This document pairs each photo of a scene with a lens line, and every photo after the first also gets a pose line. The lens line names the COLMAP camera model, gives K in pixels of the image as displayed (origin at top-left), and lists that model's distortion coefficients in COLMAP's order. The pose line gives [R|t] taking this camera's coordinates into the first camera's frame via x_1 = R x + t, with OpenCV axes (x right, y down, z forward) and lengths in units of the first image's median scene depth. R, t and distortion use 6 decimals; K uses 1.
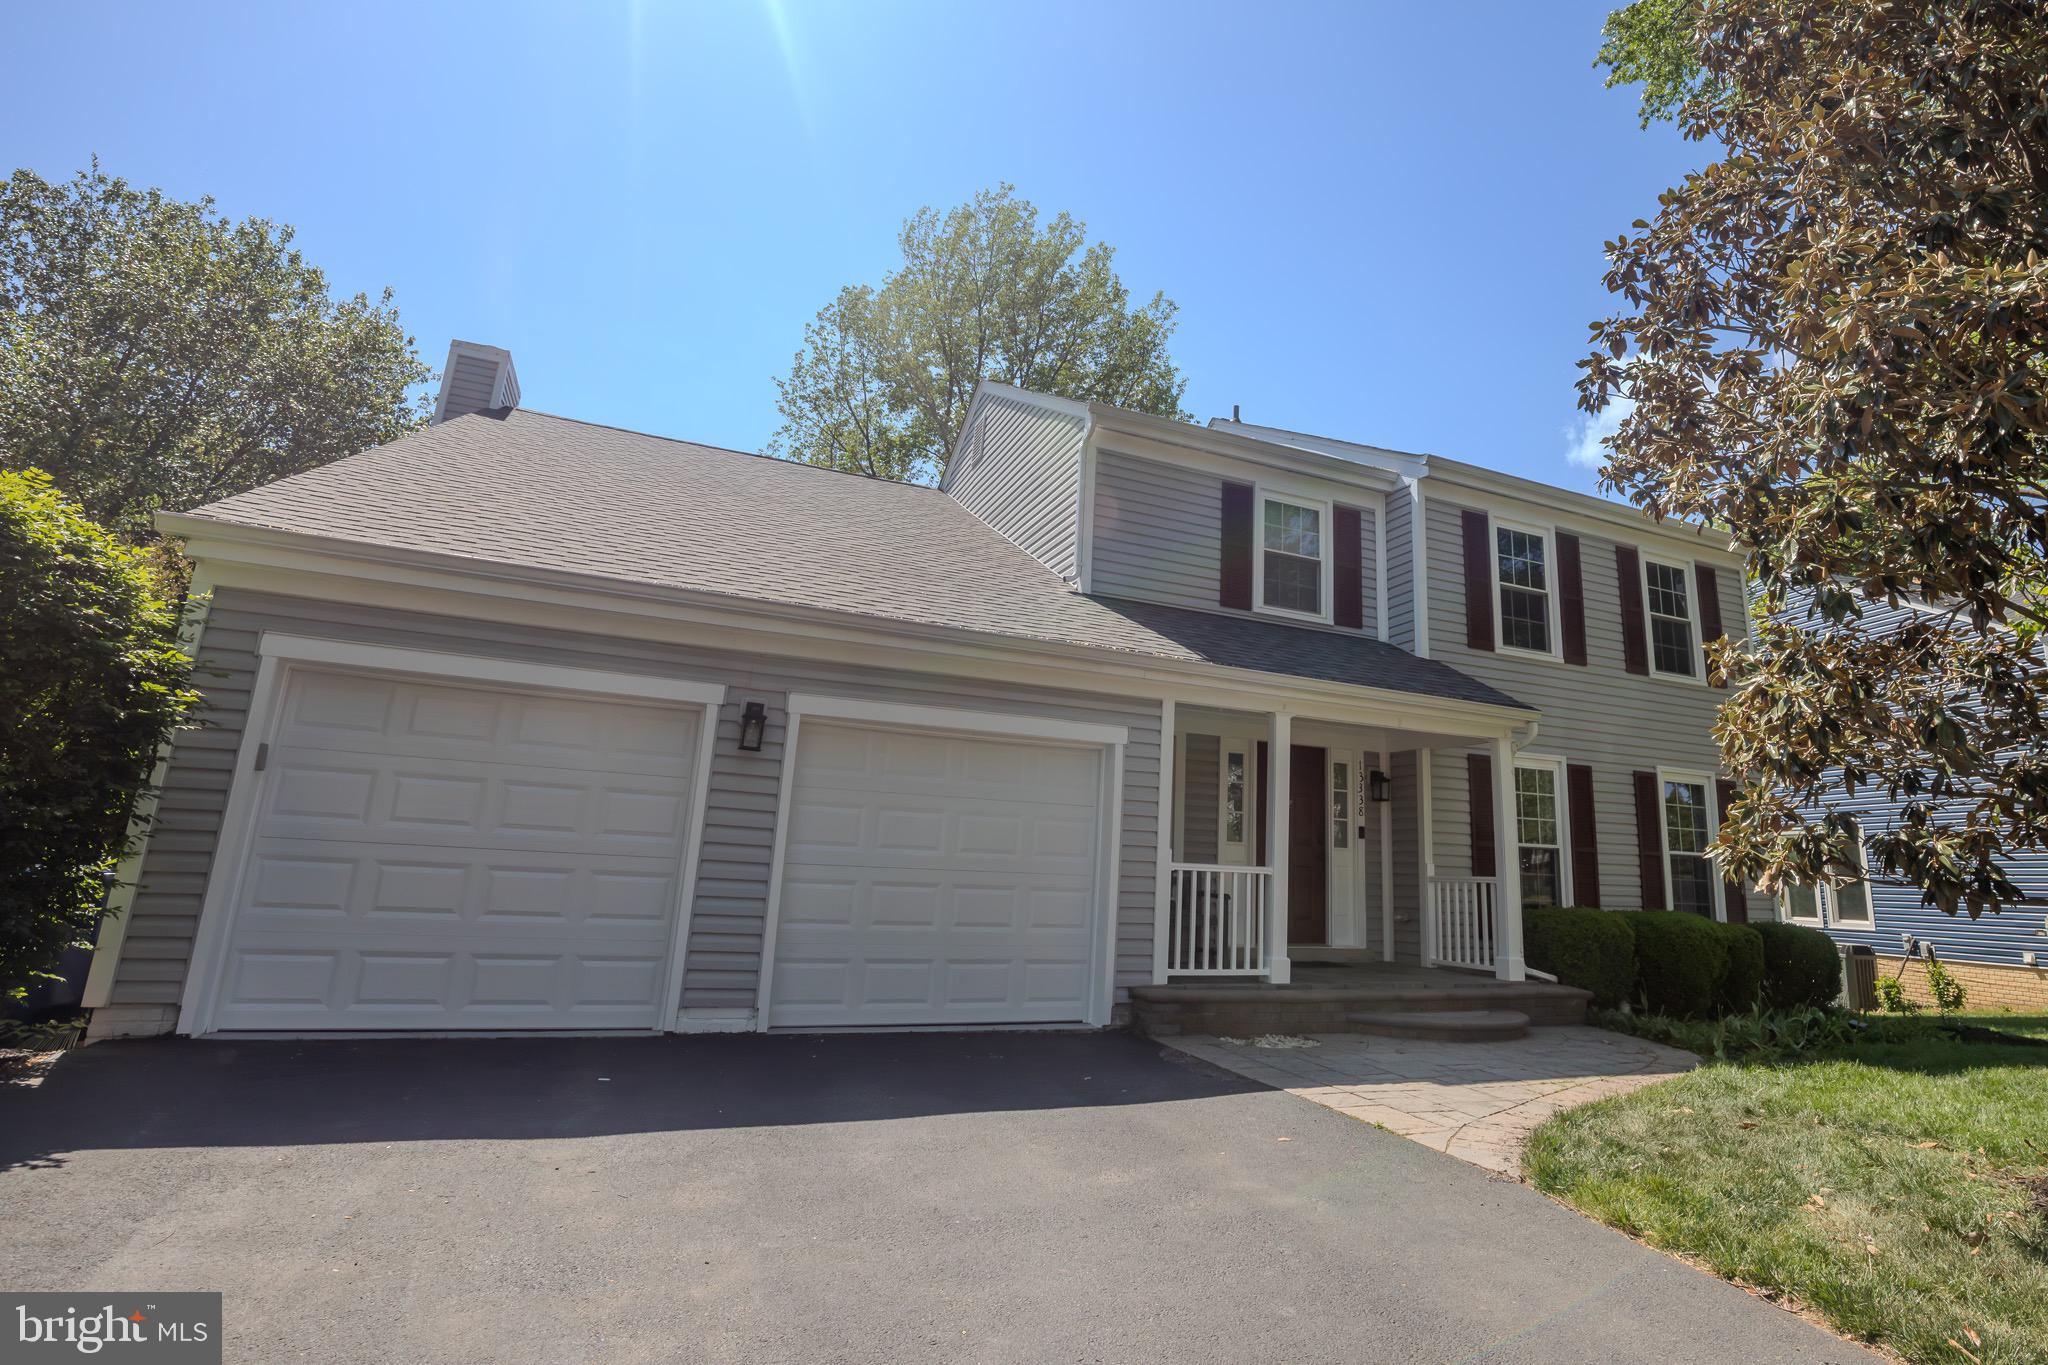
lens RADIAL K [[1044.3, 0, 1148.2], [0, 1044.3, 595.7], [0, 0, 1]] dist [-0.037918, 0.000703]
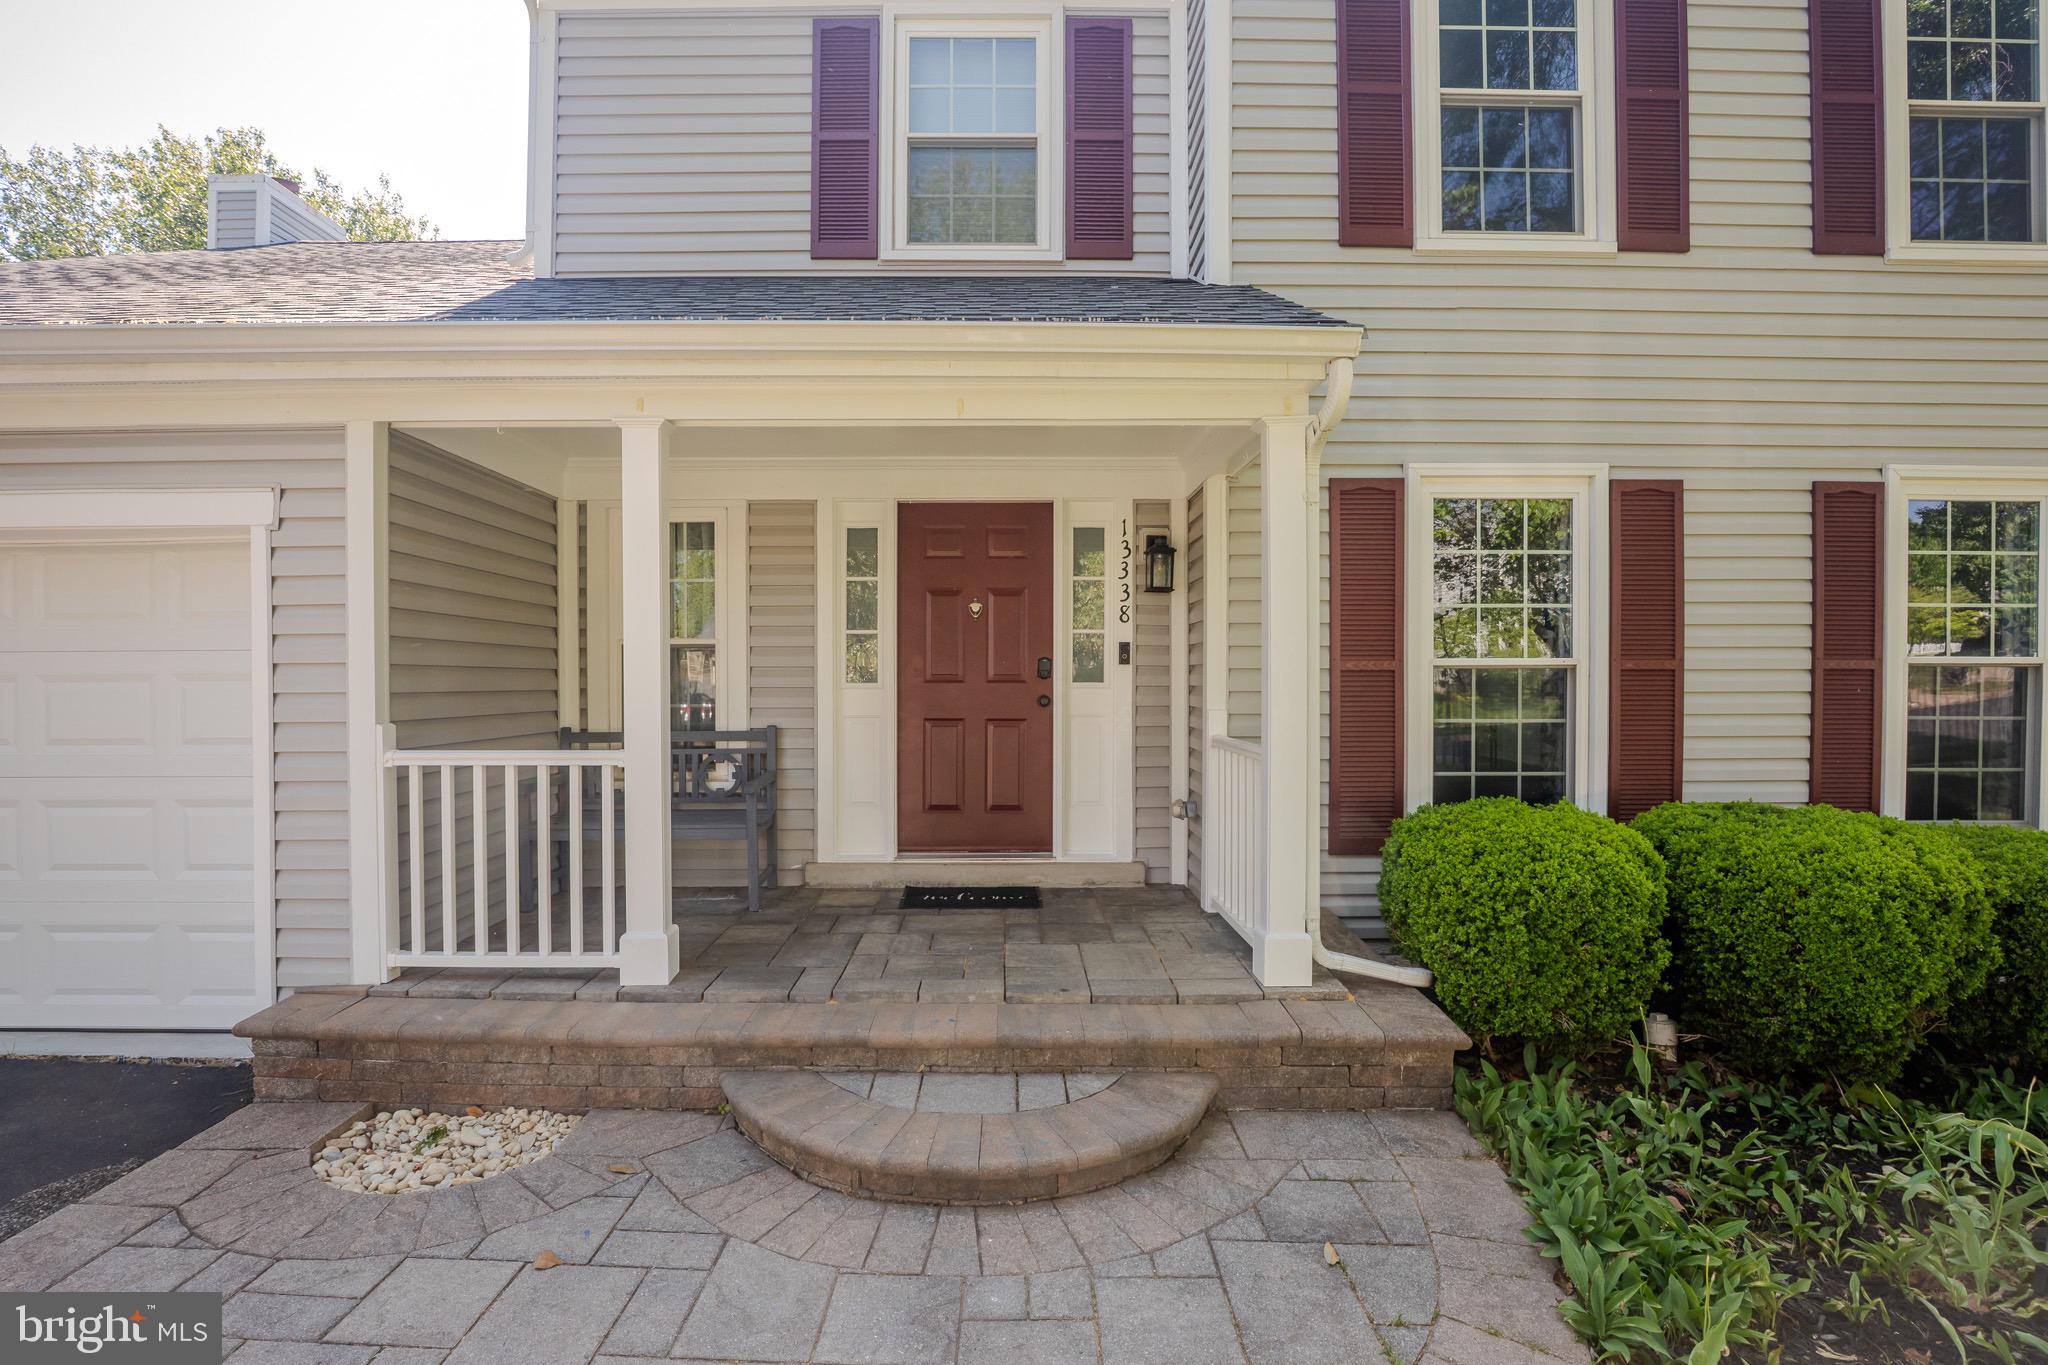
lens RADIAL K [[961.6, 0, 1024.0], [0, 961.6, 682.5], [0, 0, 1]] dist [-0.028742, 0.000273]
pose [[0.905008, -0.037874, -0.423704, 0.360025], [0.145797, 0.963318, 0.225303, 0.122136], [0.399629, -0.265676, 0.877333, 0.536648]]
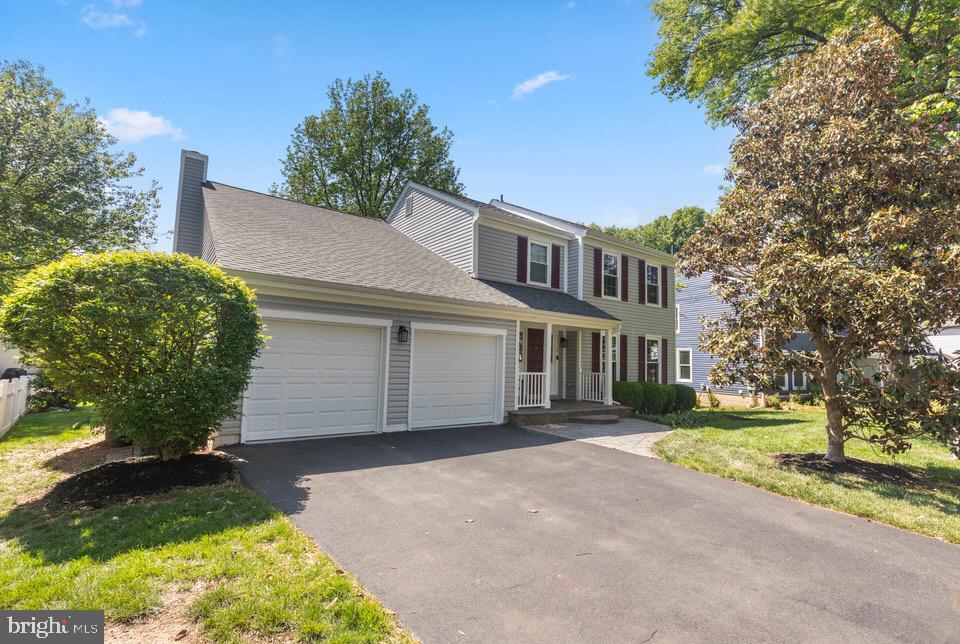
lens RADIAL K [[438.8, 0, 480.0], [0, 438.8, 322.0], [0, 0, 1]] dist [-0.016642, -0.000017]
pose [[0.982299, 0.007388, 0.187175, -0.248440], [-0.041526, 0.982948, 0.179132, -0.089866], [-0.182660, -0.183734, 0.965856, -0.161065]]
